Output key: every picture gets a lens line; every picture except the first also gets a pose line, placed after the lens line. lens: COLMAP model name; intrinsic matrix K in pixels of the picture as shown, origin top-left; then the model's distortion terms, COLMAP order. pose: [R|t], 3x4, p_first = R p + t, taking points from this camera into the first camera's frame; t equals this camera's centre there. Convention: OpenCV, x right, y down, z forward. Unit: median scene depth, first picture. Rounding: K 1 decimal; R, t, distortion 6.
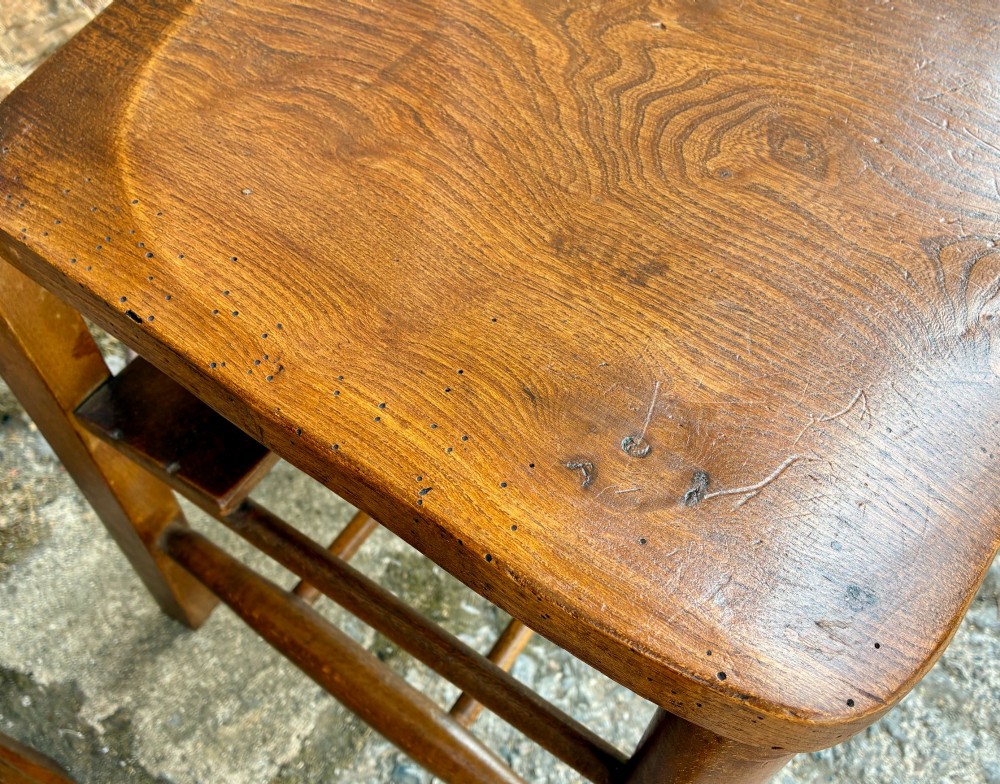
lens RADIAL K [[981.5, 0, 512.4], [0, 981.5, 441.1], [0, 0, 1]] dist [0.013605, 0.013881]
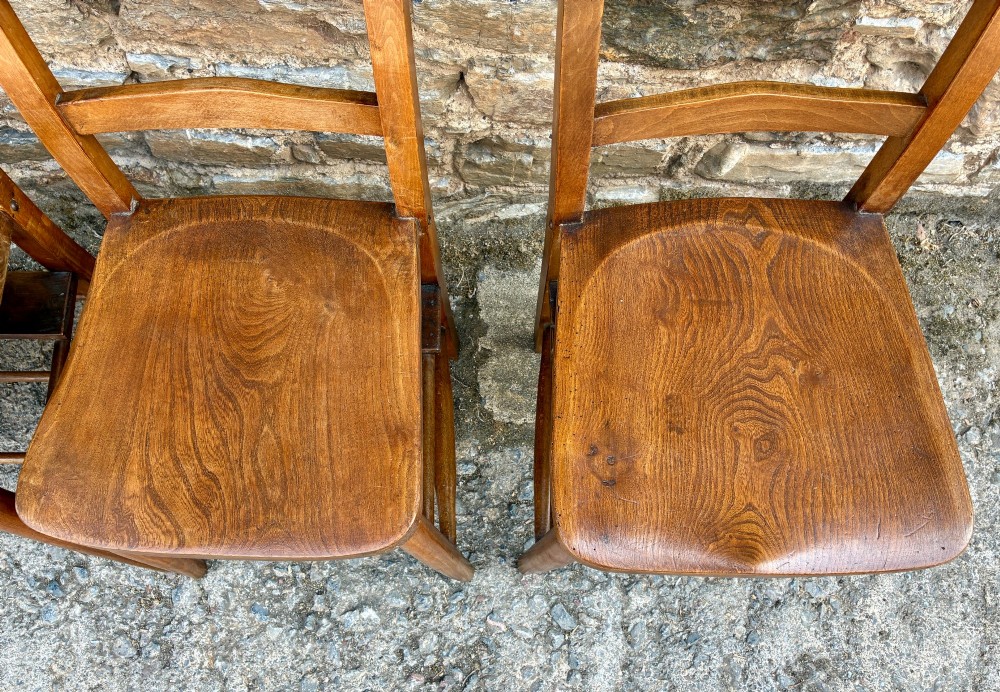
lens RADIAL K [[788.6, 0, 499.9], [0, 788.6, 385.3], [0, 0, 1]] dist [0.040763, -0.048191]
pose [[0.546664, 0.787567, -0.284425, 0.195600], [-0.705113, 0.616168, 0.350930, -0.332276], [0.451635, 0.008711, 0.892161, -0.613846]]
